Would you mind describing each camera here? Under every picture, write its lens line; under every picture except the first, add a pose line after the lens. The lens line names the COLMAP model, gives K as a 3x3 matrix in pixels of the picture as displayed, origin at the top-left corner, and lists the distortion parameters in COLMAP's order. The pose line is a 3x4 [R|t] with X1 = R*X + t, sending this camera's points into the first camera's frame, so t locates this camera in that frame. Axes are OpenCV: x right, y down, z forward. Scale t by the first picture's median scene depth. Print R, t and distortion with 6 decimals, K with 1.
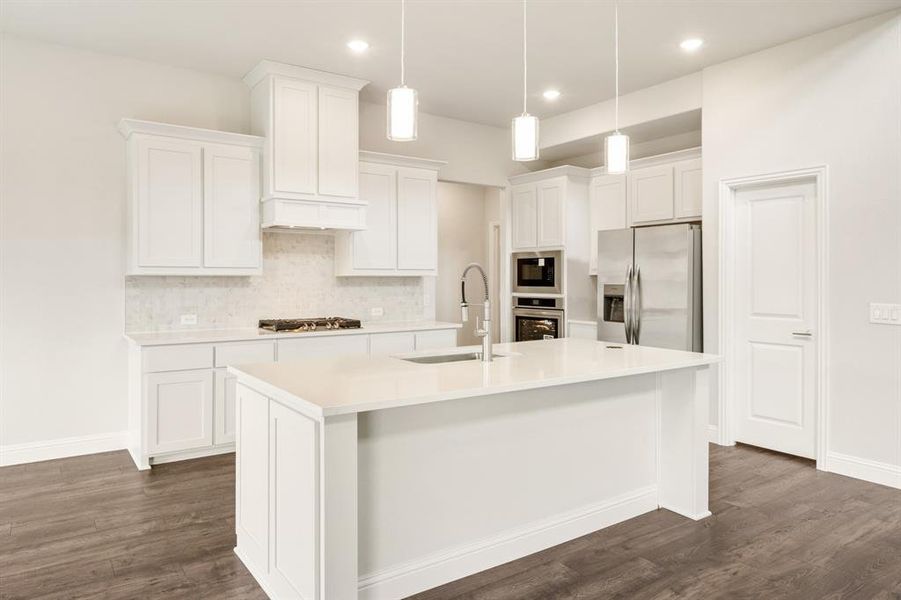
lens RADIAL K [[577.3, 0, 410.9], [0, 577.3, 280.8], [0, 0, 1]] dist [-0.000081, -0.000776]
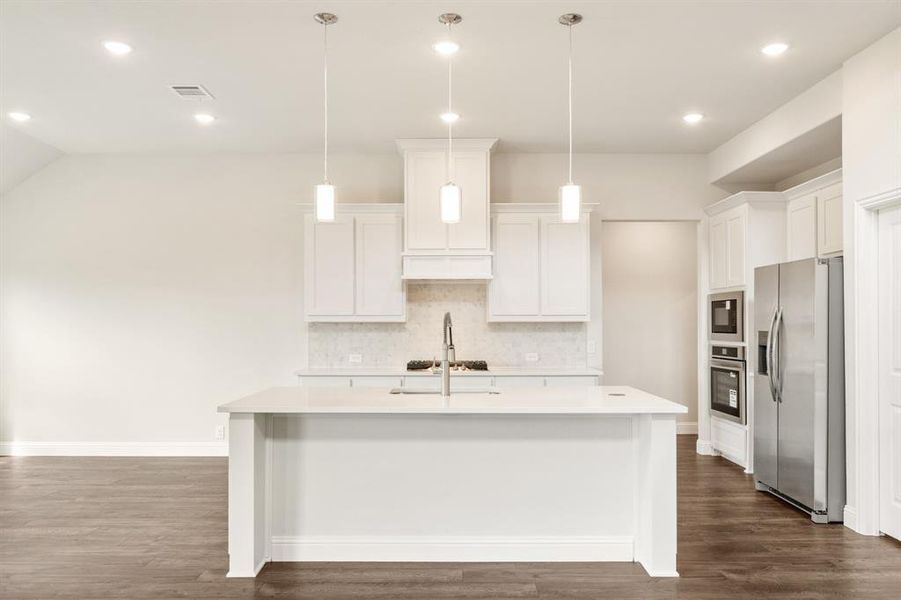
lens RADIAL K [[664.6, 0, 450.5], [0, 664.6, 319.0], [0, 0, 1]] dist [-0.001201, -0.001828]
pose [[0.840641, -0.005673, -0.541564, 0.511798], [-0.000273, 0.999941, -0.010899, -0.000322], [0.541593, 0.009310, 0.840589, -0.070856]]
